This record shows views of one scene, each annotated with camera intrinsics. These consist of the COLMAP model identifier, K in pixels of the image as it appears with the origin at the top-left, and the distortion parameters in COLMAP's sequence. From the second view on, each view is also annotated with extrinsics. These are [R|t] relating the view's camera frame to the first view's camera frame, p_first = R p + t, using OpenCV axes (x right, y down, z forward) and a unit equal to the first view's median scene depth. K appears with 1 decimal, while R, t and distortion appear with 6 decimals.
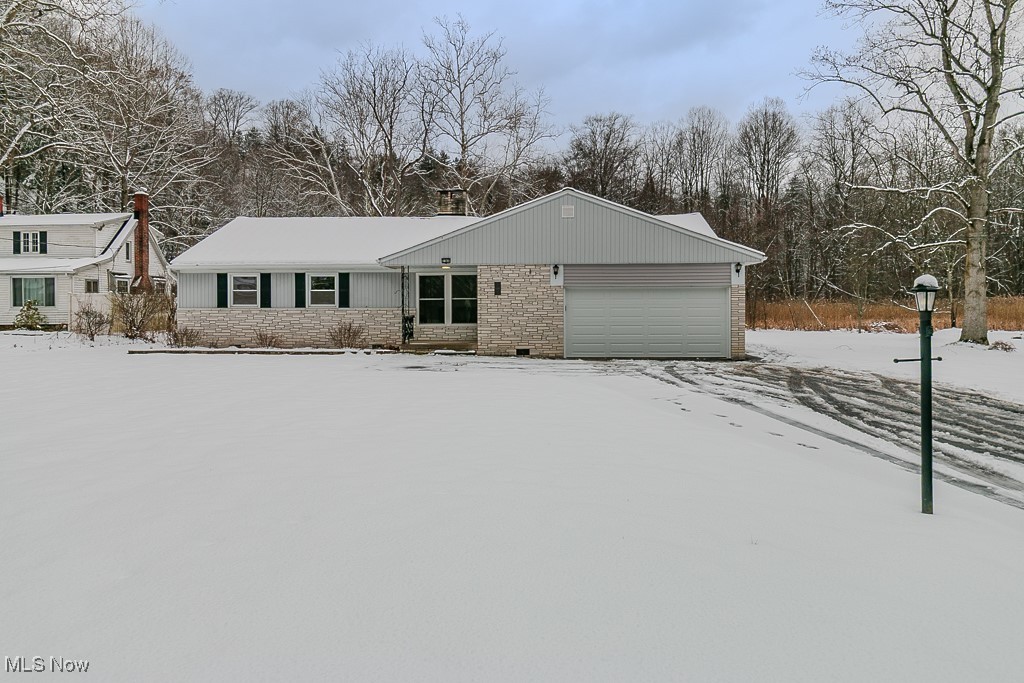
lens RADIAL K [[715.2, 0, 511.7], [0, 715.2, 326.9], [0, 0, 1]] dist [-0.003461, -0.000508]
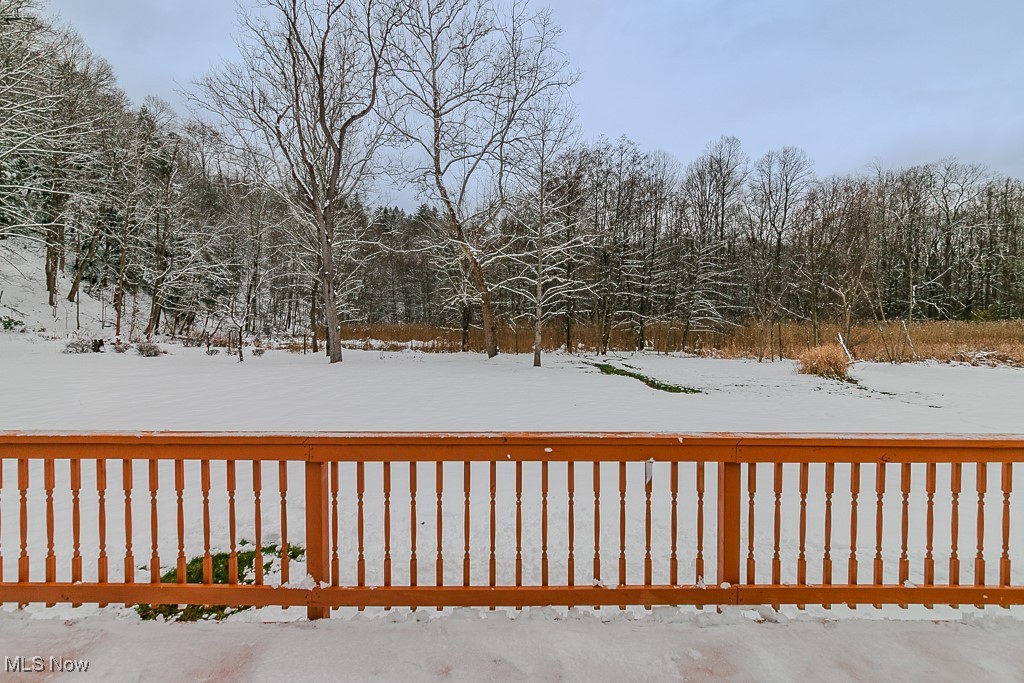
lens RADIAL K [[471.5, 0, 512.0], [0, 471.5, 341.5], [0, 0, 1]] dist [0.000221, 0.000047]
pose [[0.998226, 0.001559, 0.059510, -0.049556], [-0.002108, 0.999956, 0.009164, -0.057033], [-0.059494, -0.009274, 0.998186, 1.426565]]
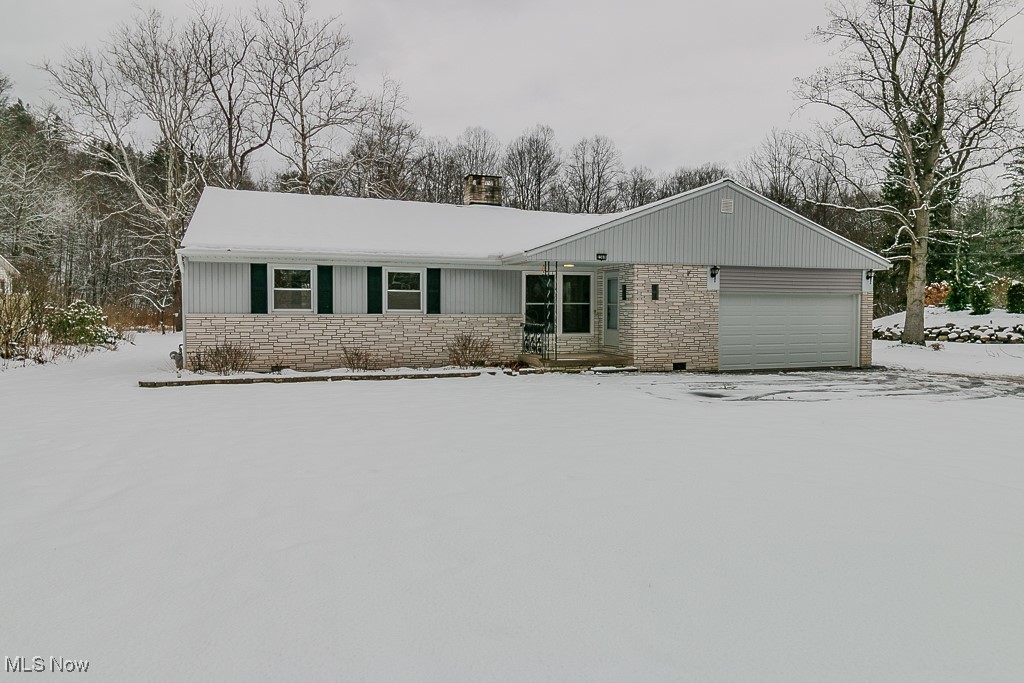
lens RADIAL K [[651.0, 0, 512.0], [0, 651.0, 341.5], [0, 0, 1]] dist [0.004256, 0.000291]
pose [[0.920131, -0.014334, 0.391349, -0.432281], [0.006195, 0.999738, 0.022052, -0.012194], [-0.391562, -0.017866, 0.919978, 0.324743]]
